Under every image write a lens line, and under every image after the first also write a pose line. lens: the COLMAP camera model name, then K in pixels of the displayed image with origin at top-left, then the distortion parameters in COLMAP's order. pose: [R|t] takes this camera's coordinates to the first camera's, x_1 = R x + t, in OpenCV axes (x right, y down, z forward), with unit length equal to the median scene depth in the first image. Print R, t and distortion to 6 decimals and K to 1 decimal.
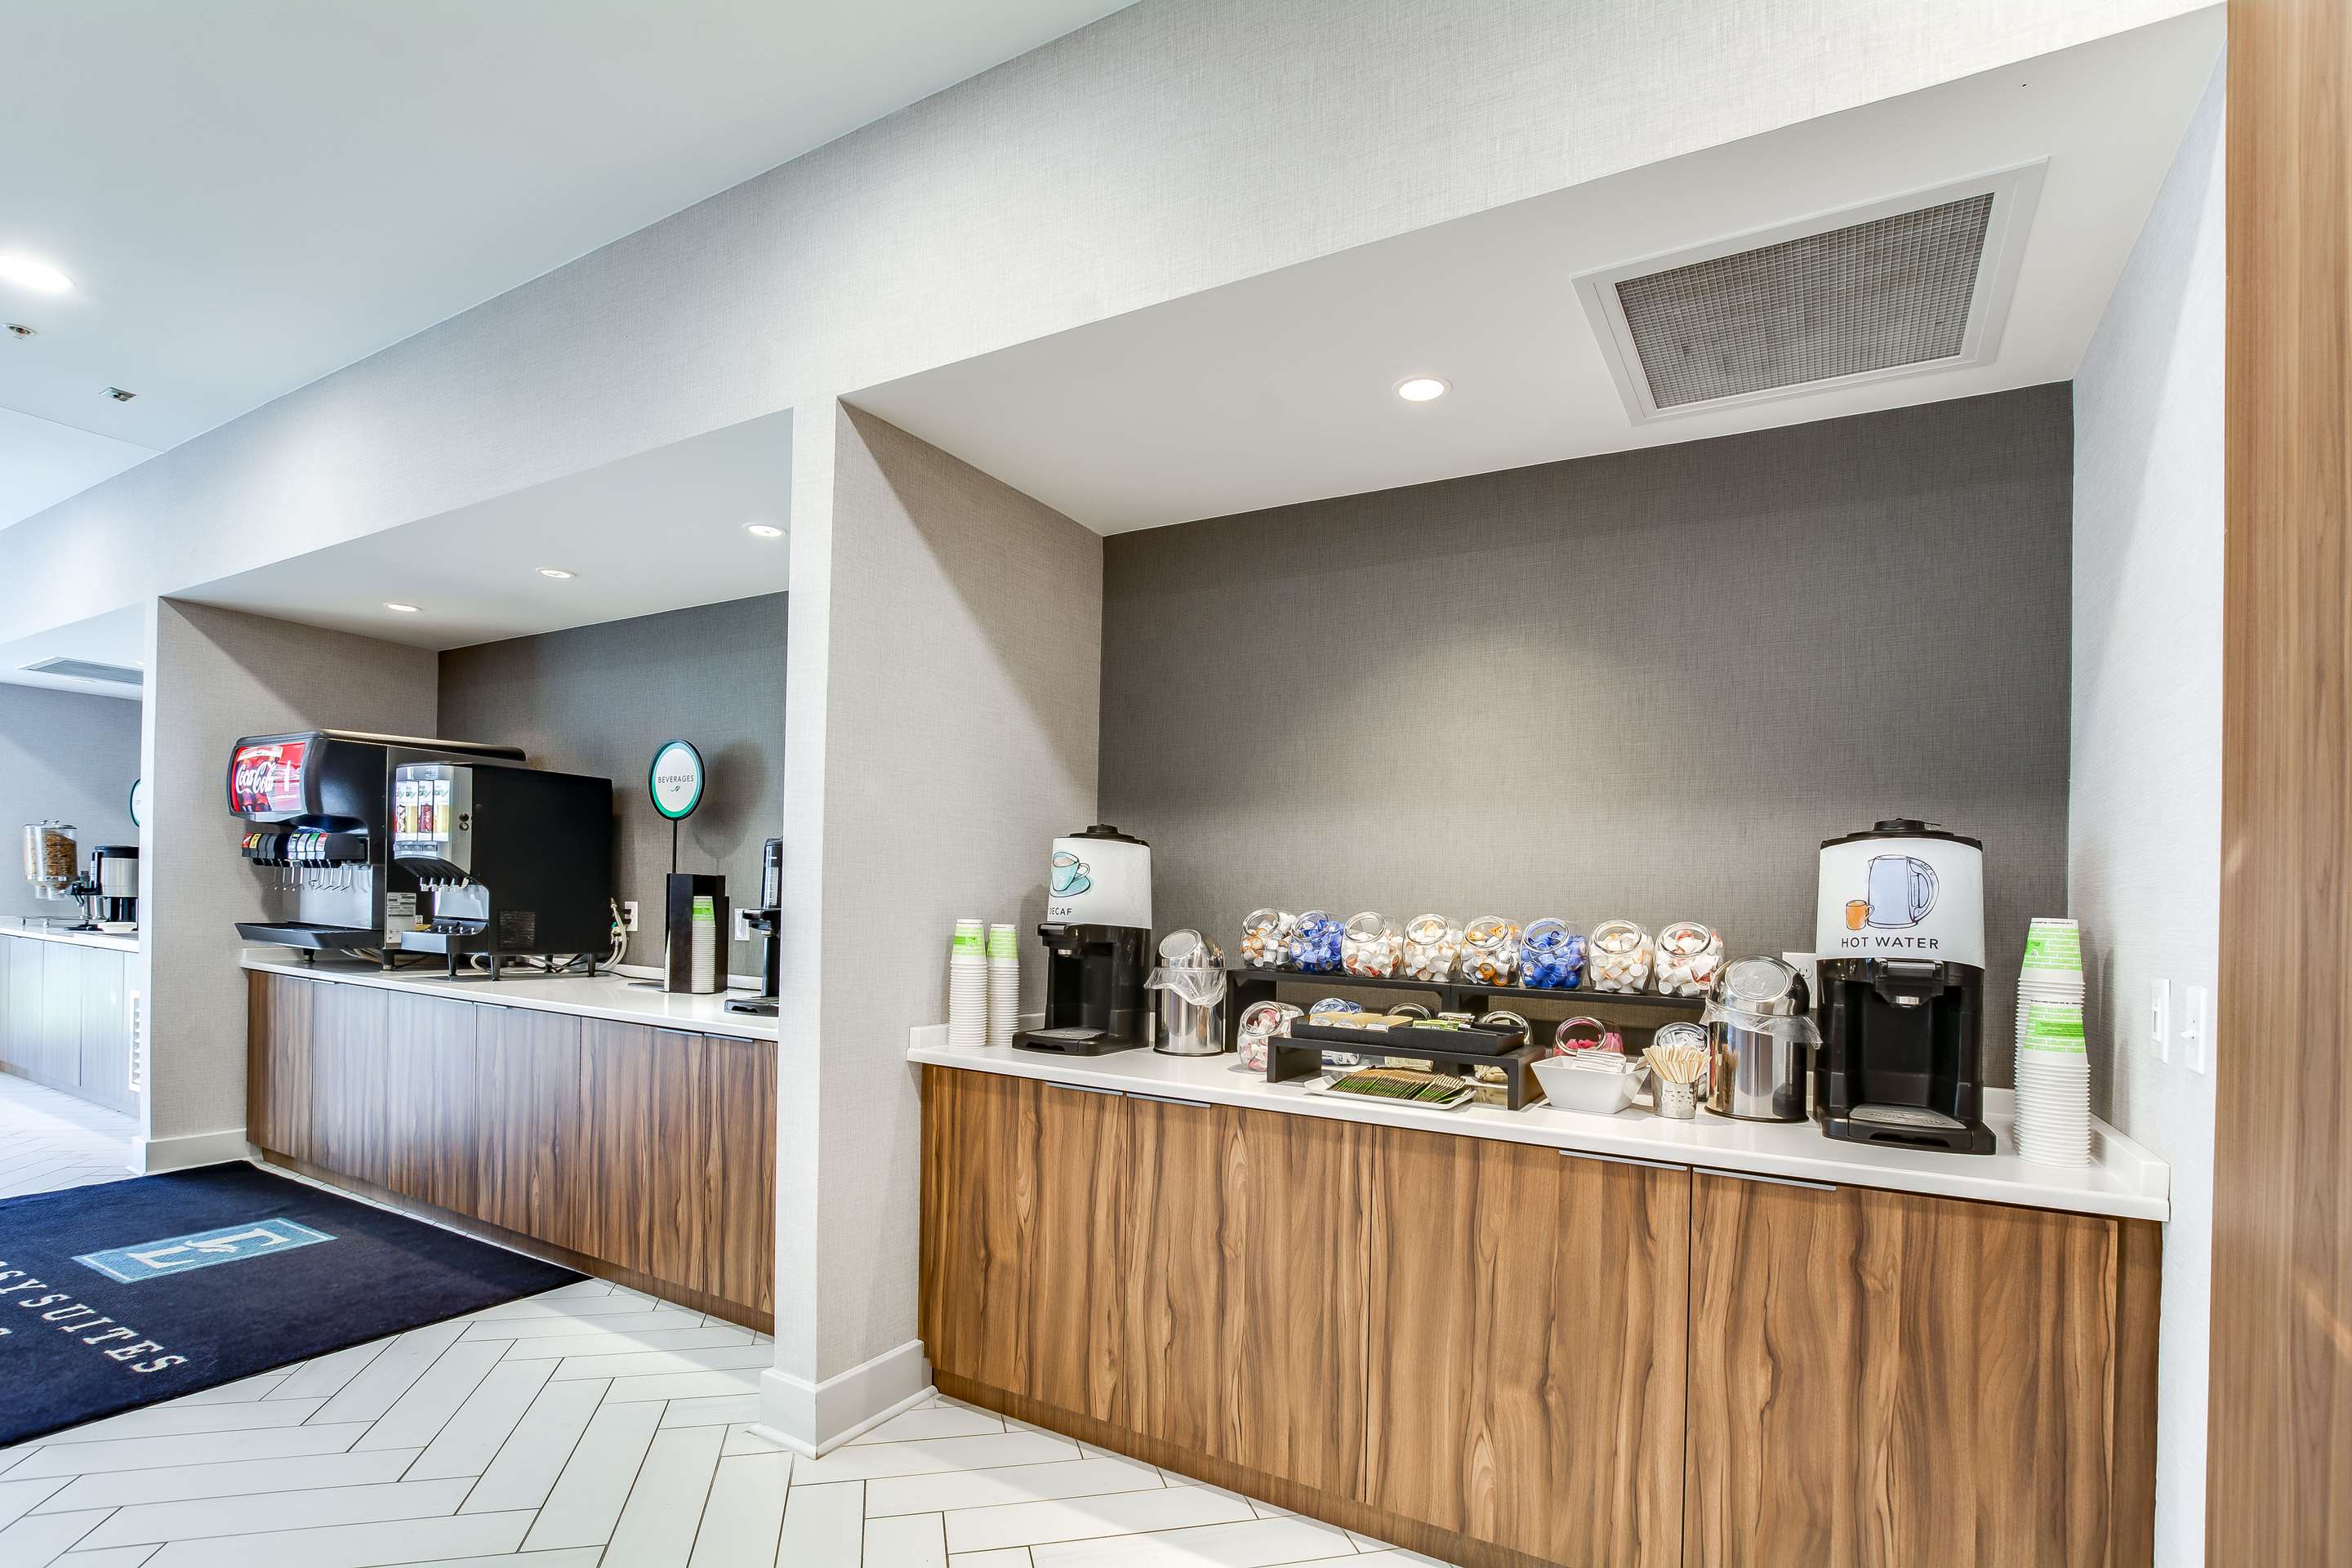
lens RADIAL K [[1061.2, 0, 1178.6], [0, 1061.2, 893.5], [0, 0, 1]] dist [-0.018707, 0.001981]
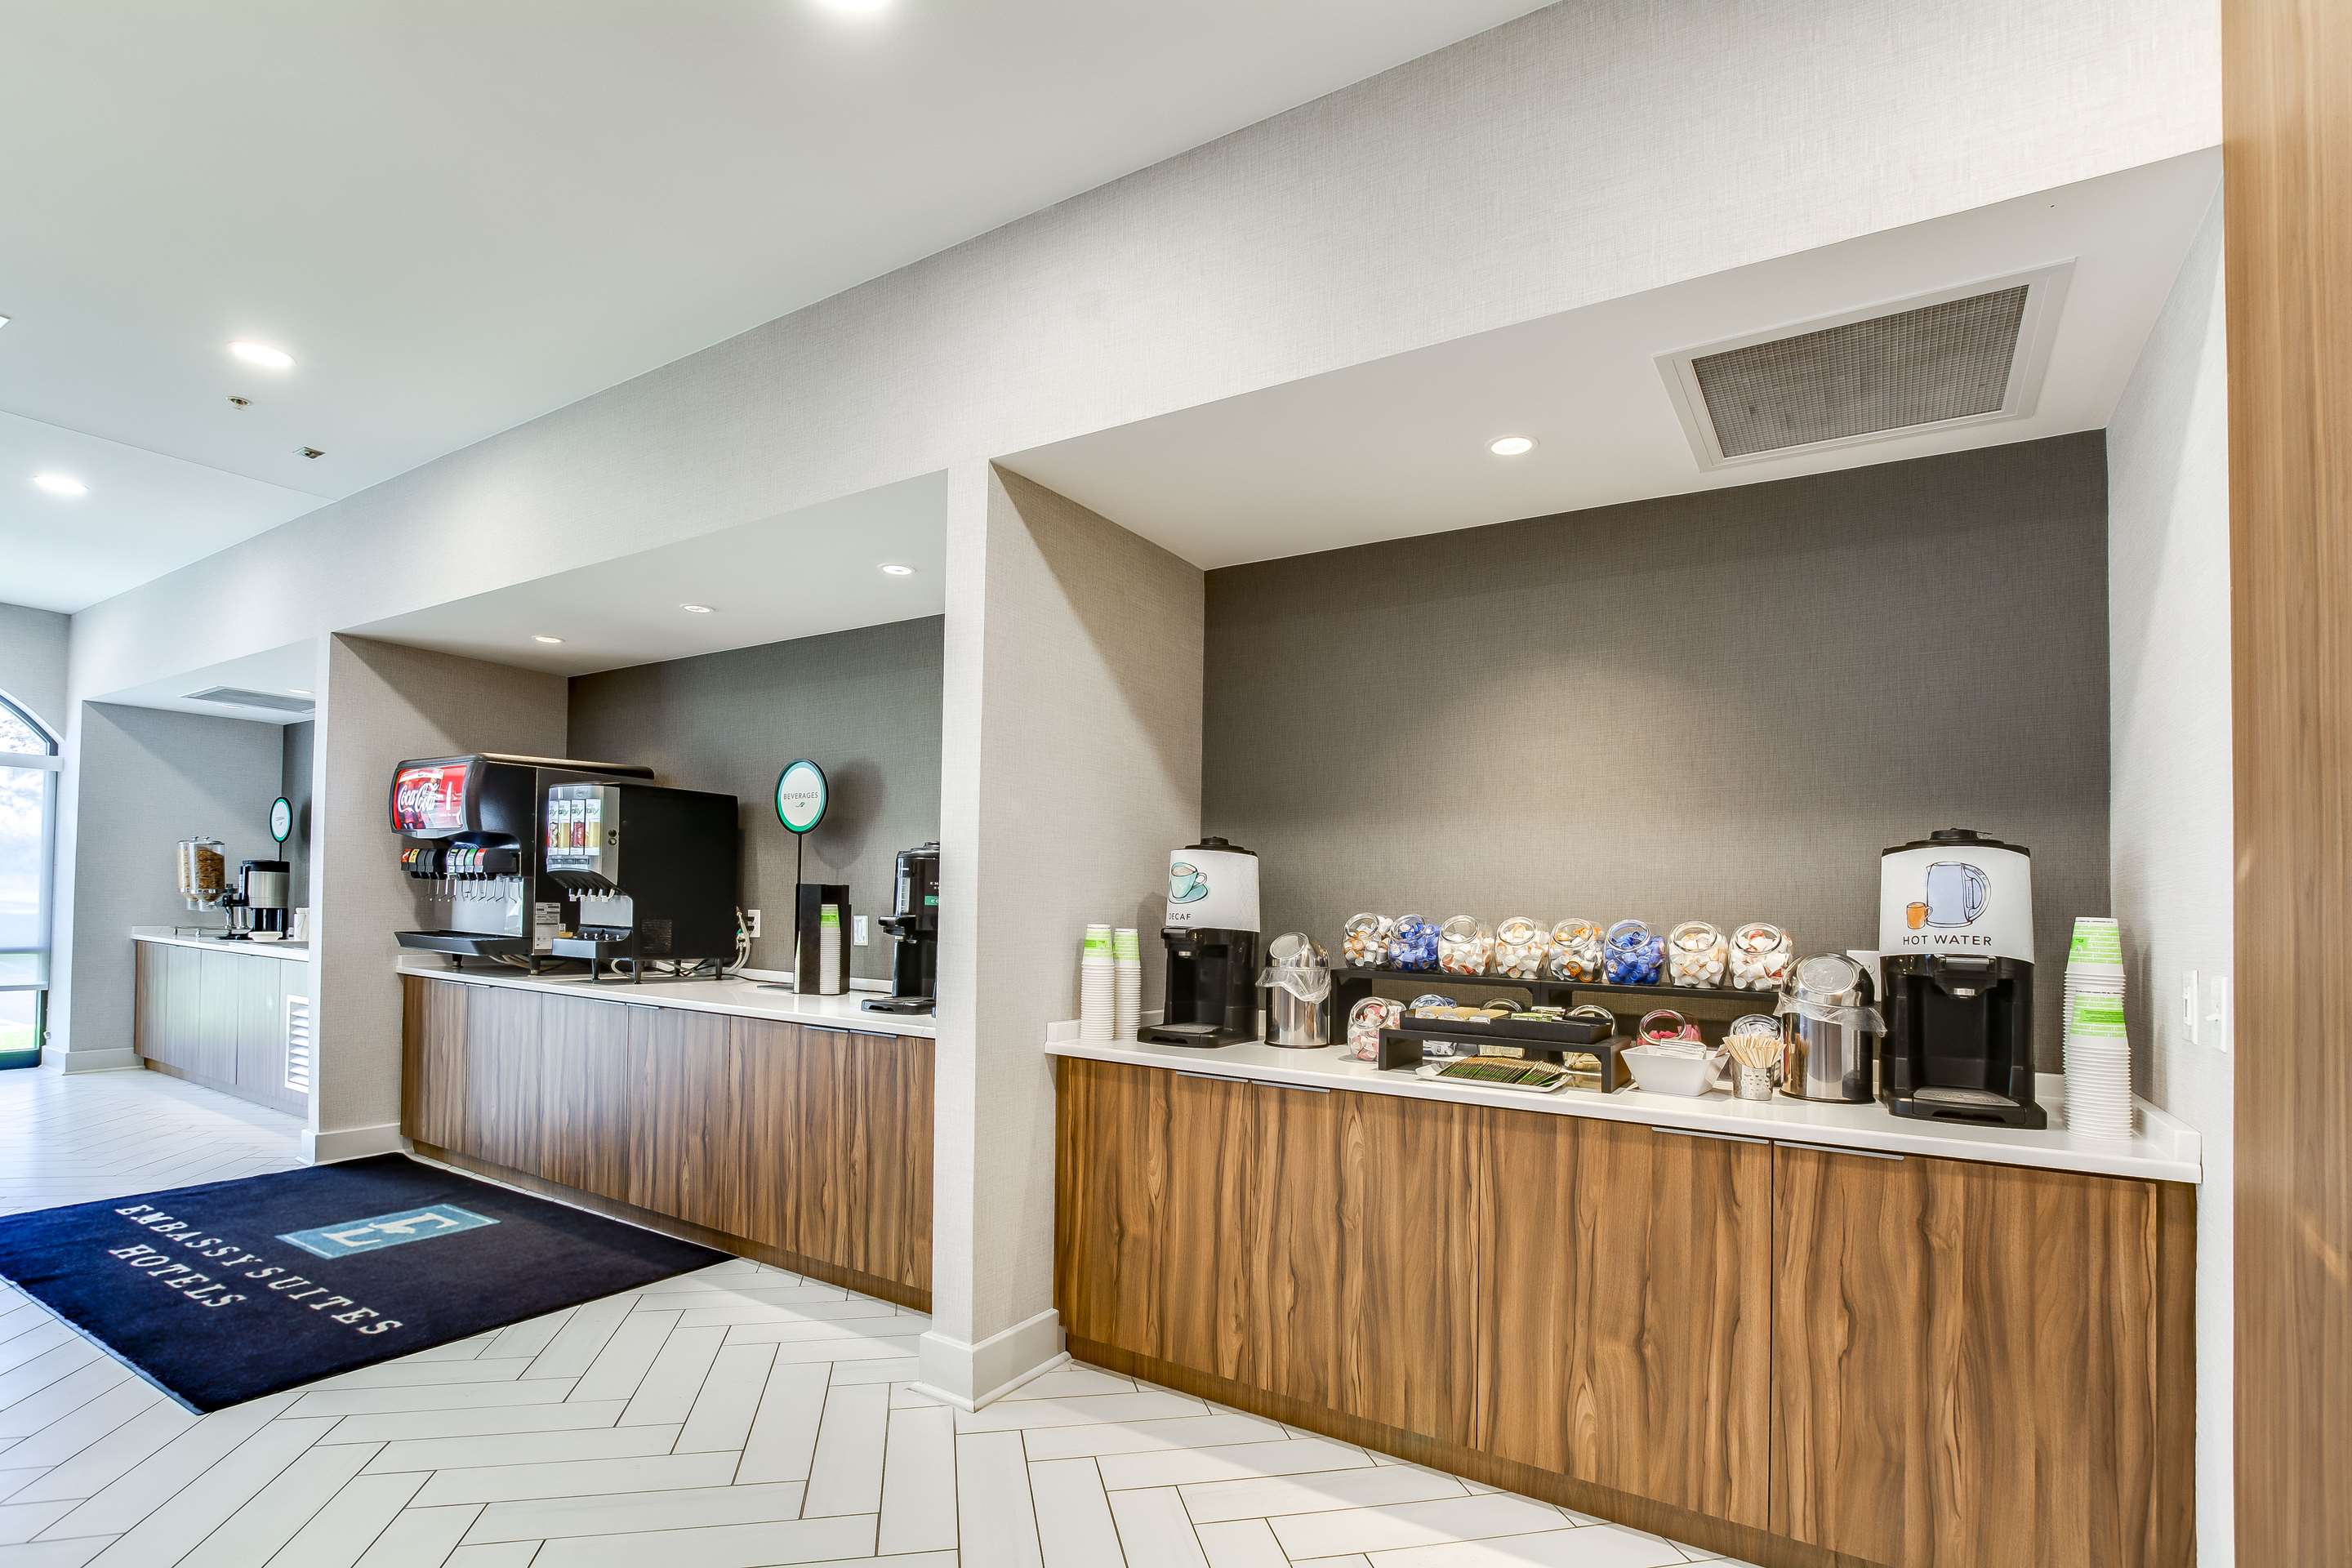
lens RADIAL K [[1061.2, 0, 1192.4], [0, 1061.2, 878.0], [0, 0, 1]] dist [-0.018707, 0.001981]
pose [[0.999606, -0.007359, -0.027091, -0.074252], [0.006879, 0.999818, -0.017769, -0.004030], [0.027217, 0.017575, 0.999475, -0.108404]]
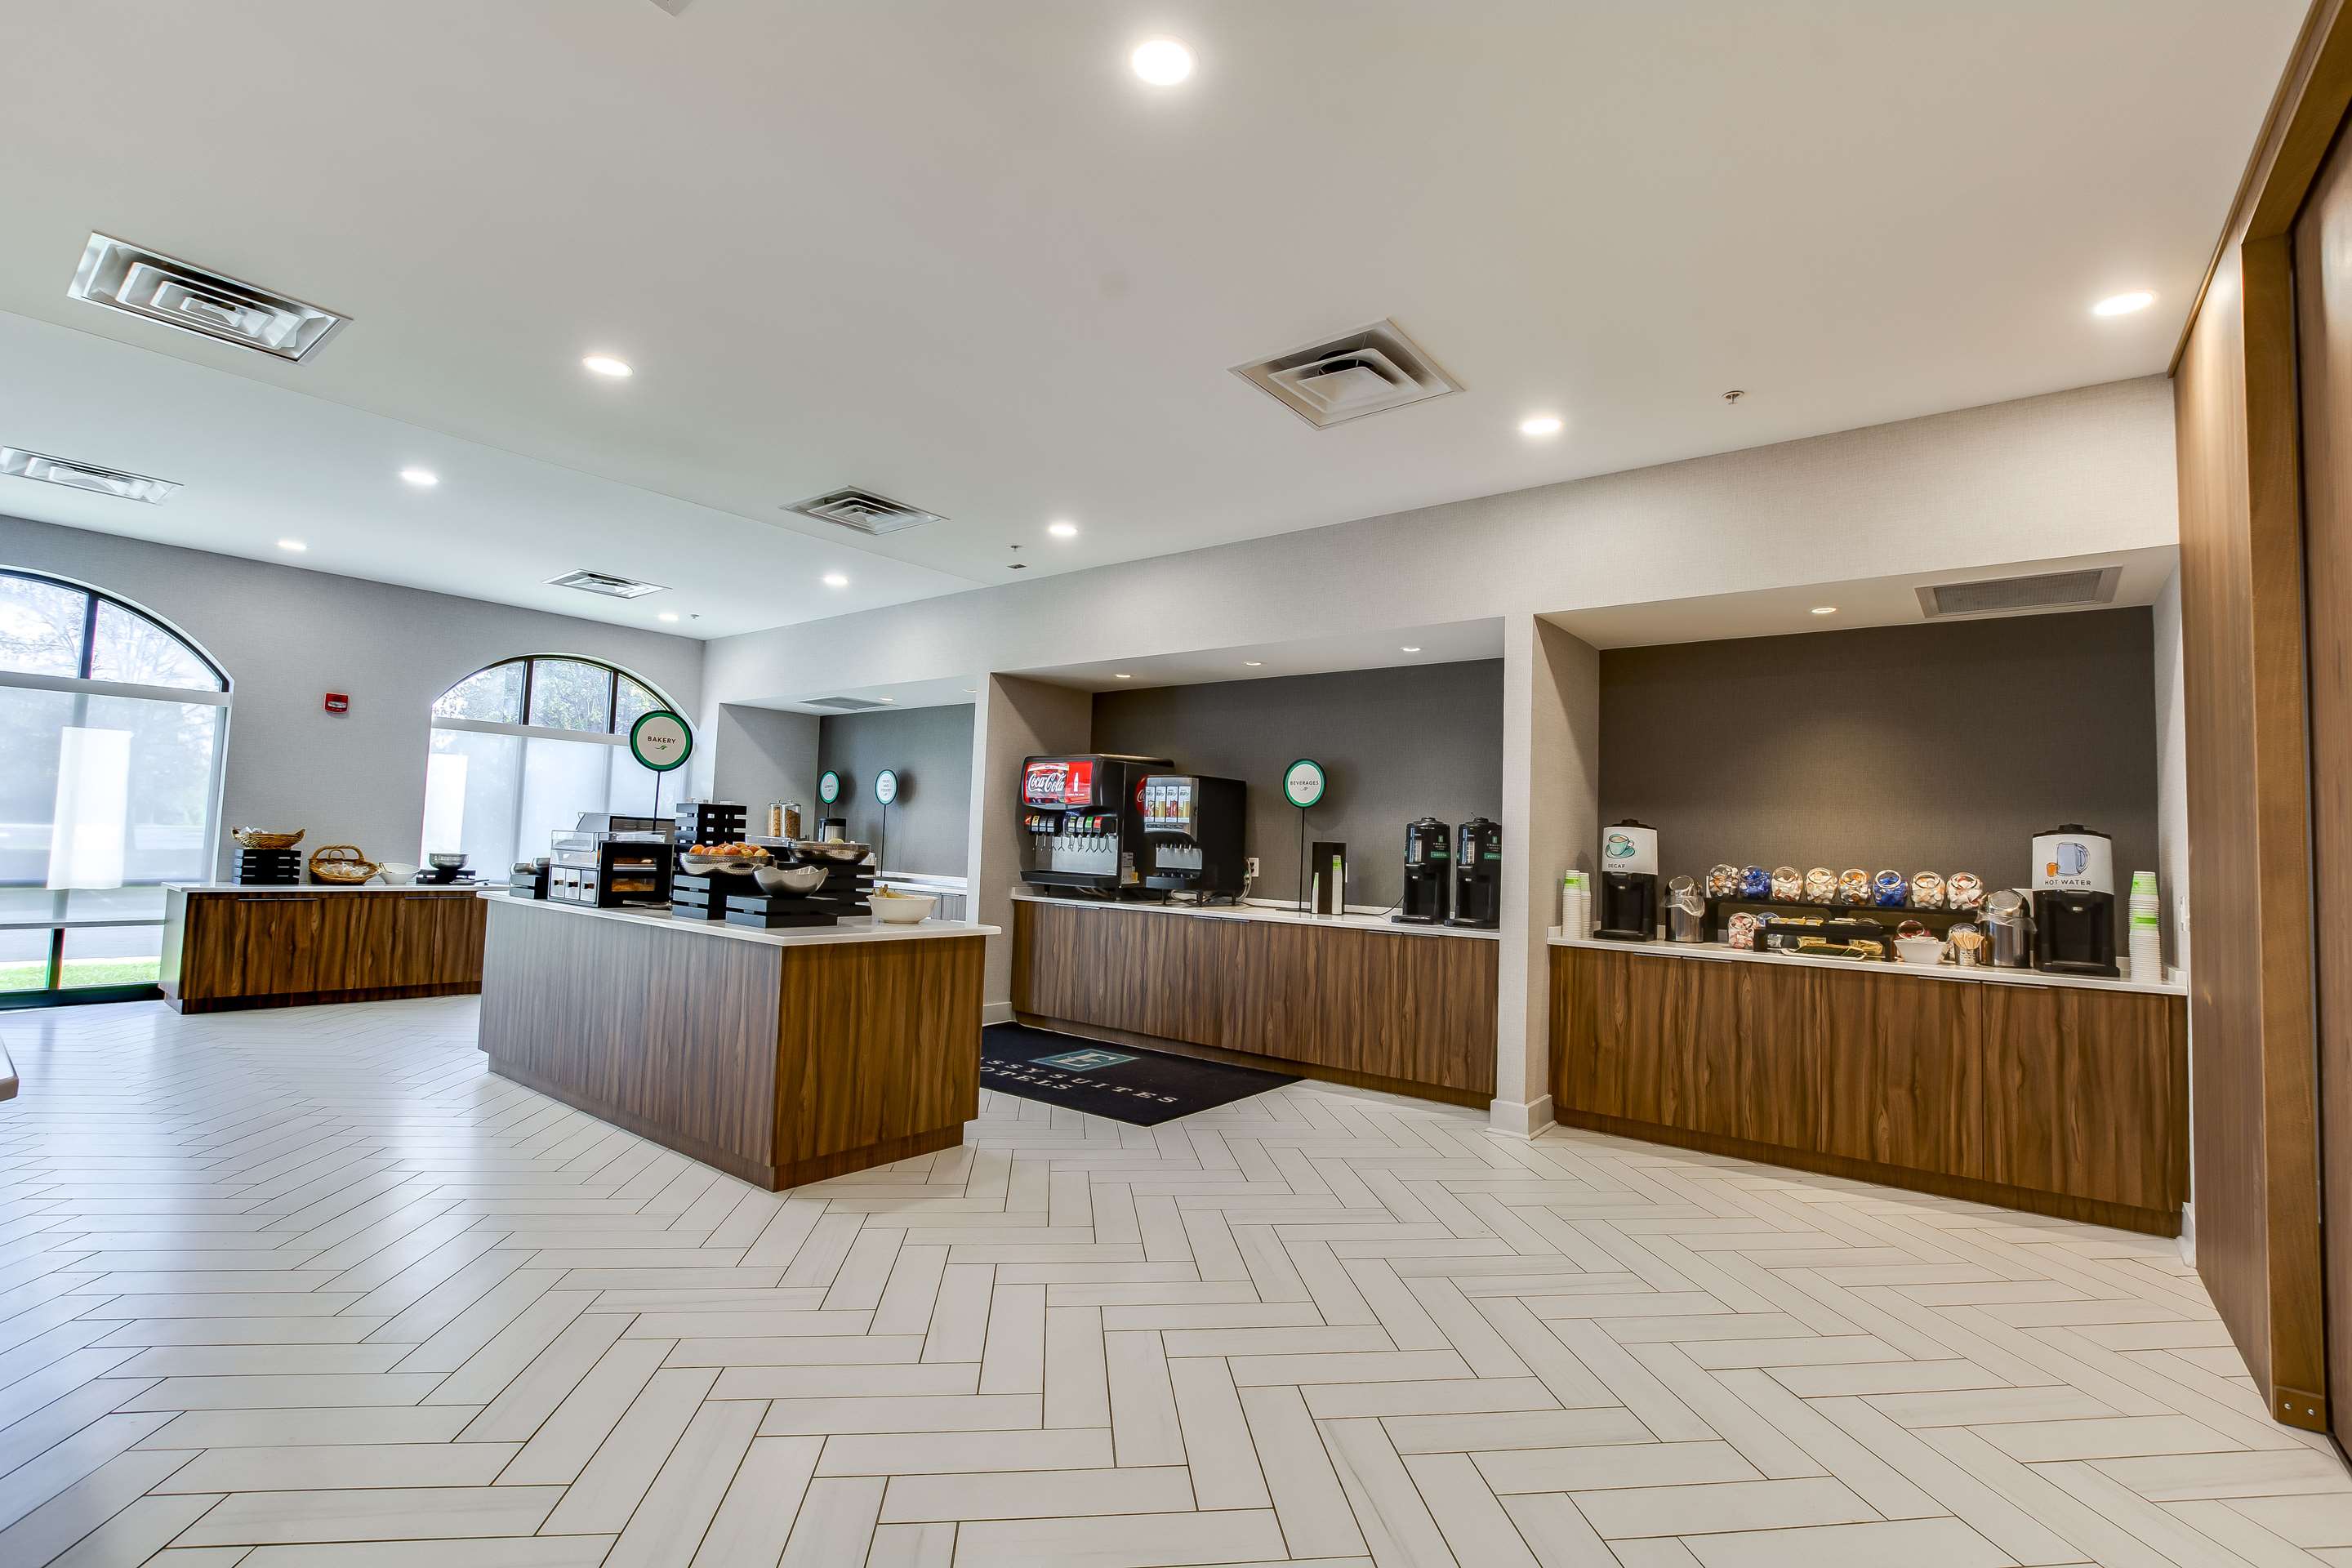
lens RADIAL K [[1061.2, 0, 1272.4], [0, 1061.2, 766.5], [0, 0, 1]] dist [-0.018707, 0.001981]
pose [[0.997639, -0.004471, -0.068531, -0.649335], [-0.000172, 0.997712, -0.067602, -0.036666], [0.068676, 0.067454, 0.995356, -1.027708]]
